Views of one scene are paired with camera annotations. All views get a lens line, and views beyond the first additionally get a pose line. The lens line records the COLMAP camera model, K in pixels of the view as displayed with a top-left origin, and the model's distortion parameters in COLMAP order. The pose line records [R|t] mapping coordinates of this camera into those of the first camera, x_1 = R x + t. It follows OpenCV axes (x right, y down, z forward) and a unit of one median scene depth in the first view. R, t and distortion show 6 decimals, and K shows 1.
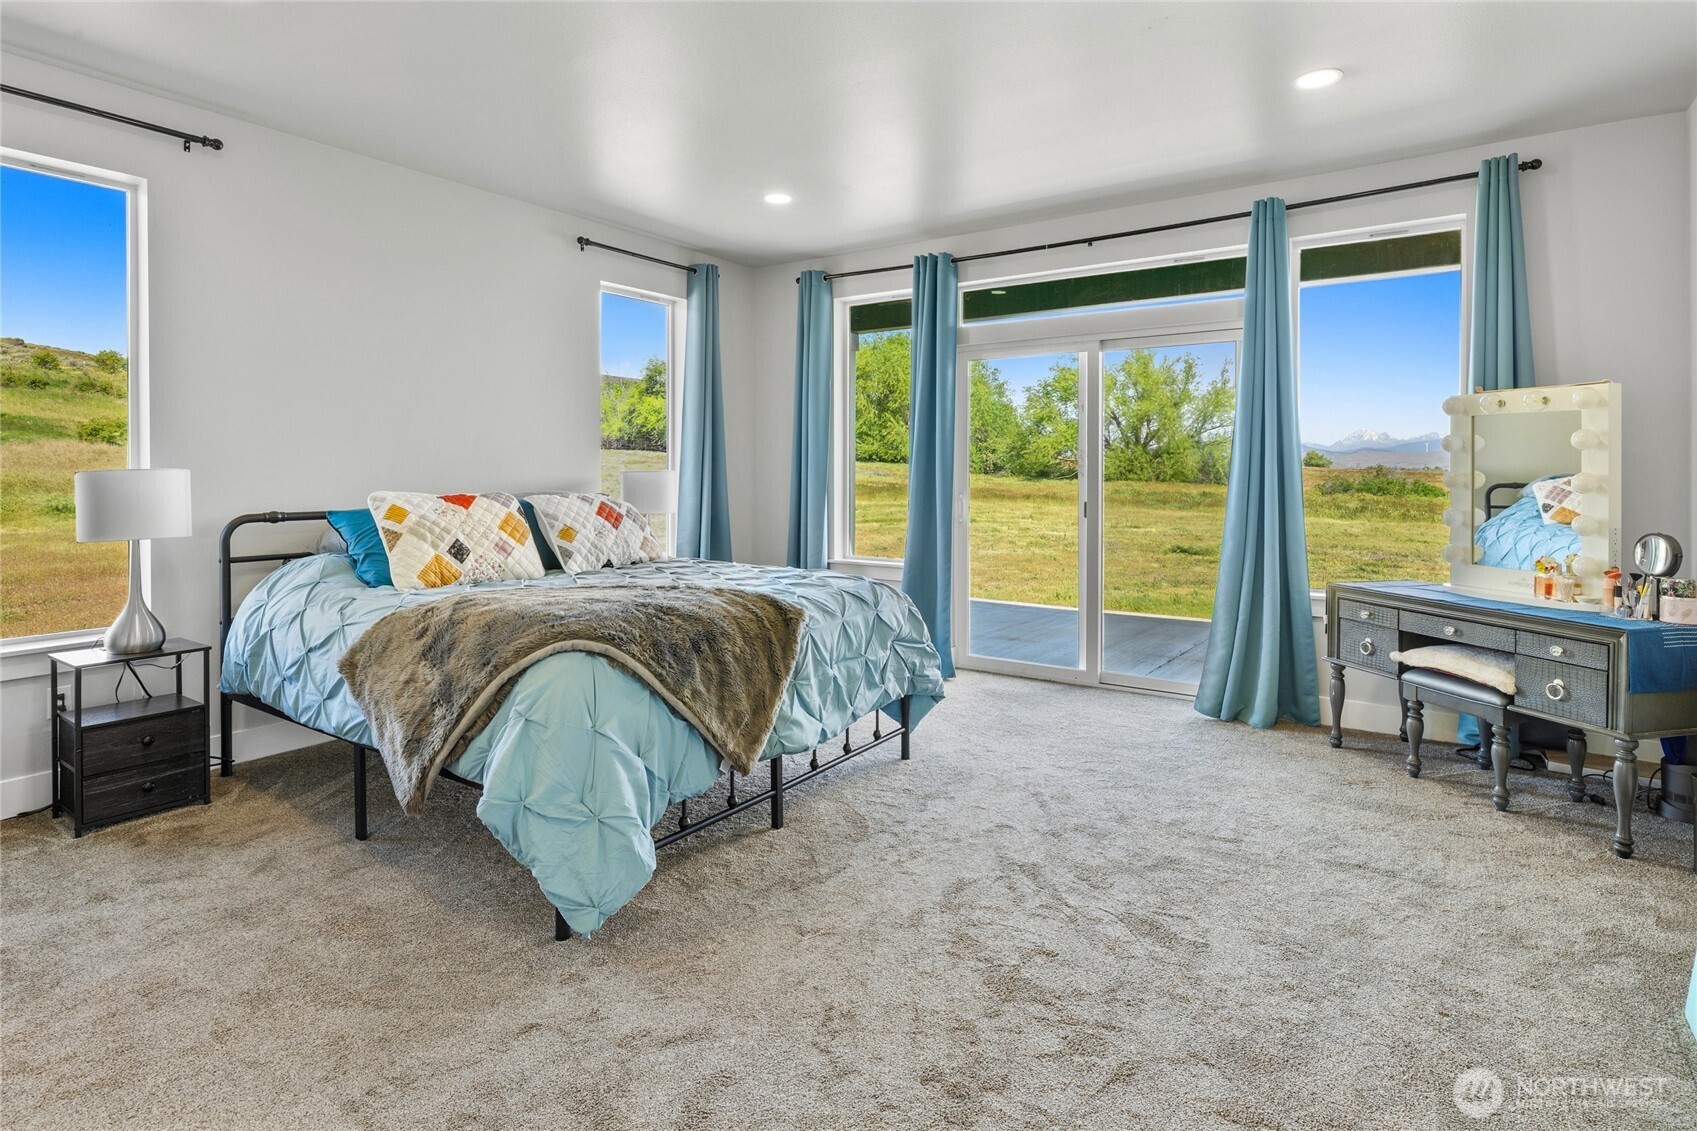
lens RADIAL K [[880.9, 0, 845.0], [0, 880.9, 476.9], [0, 0, 1]] dist [-0.003655, -0.000794]
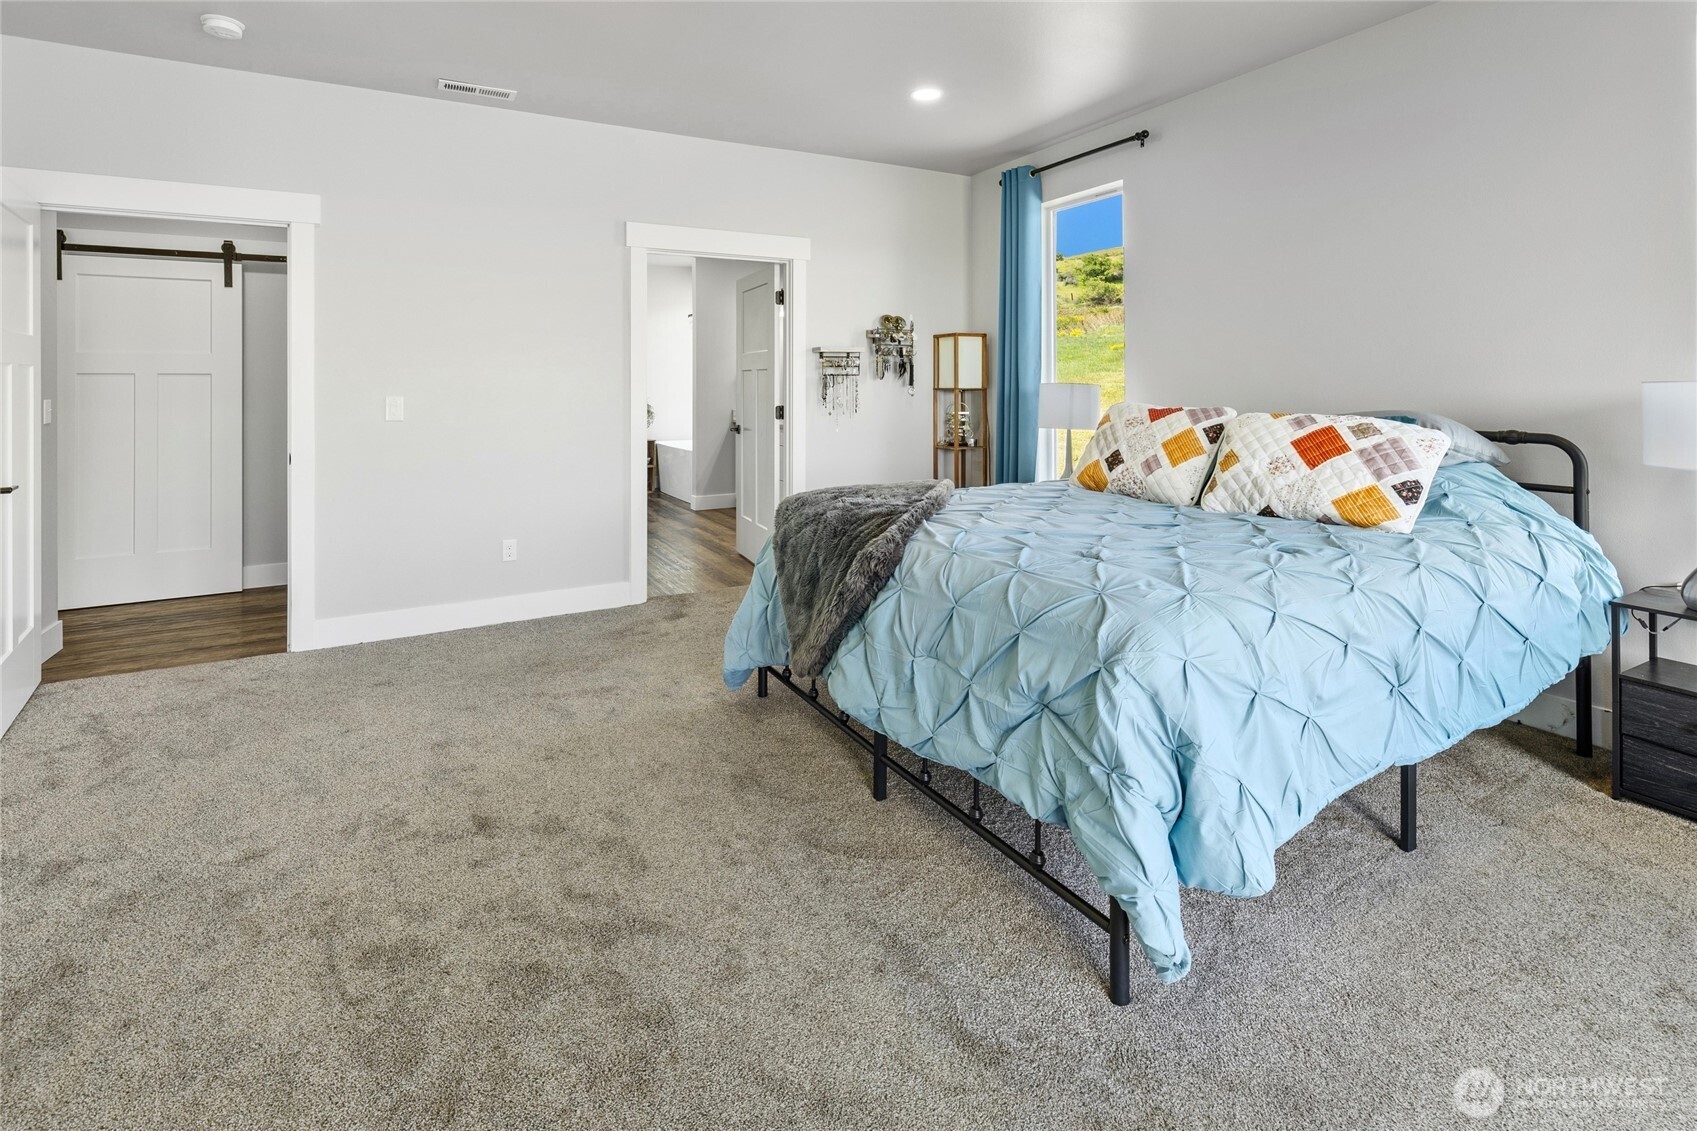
lens RADIAL K [[752.9, 0, 843.2], [0, 752.9, 509.3], [0, 0, 1]] dist [0.000731, 0.000226]
pose [[-0.430800, 0.149177, -0.890032, 0.576346], [0.002650, 0.986448, 0.164054, -0.004516], [0.902444, 0.068316, -0.425357, 1.302670]]
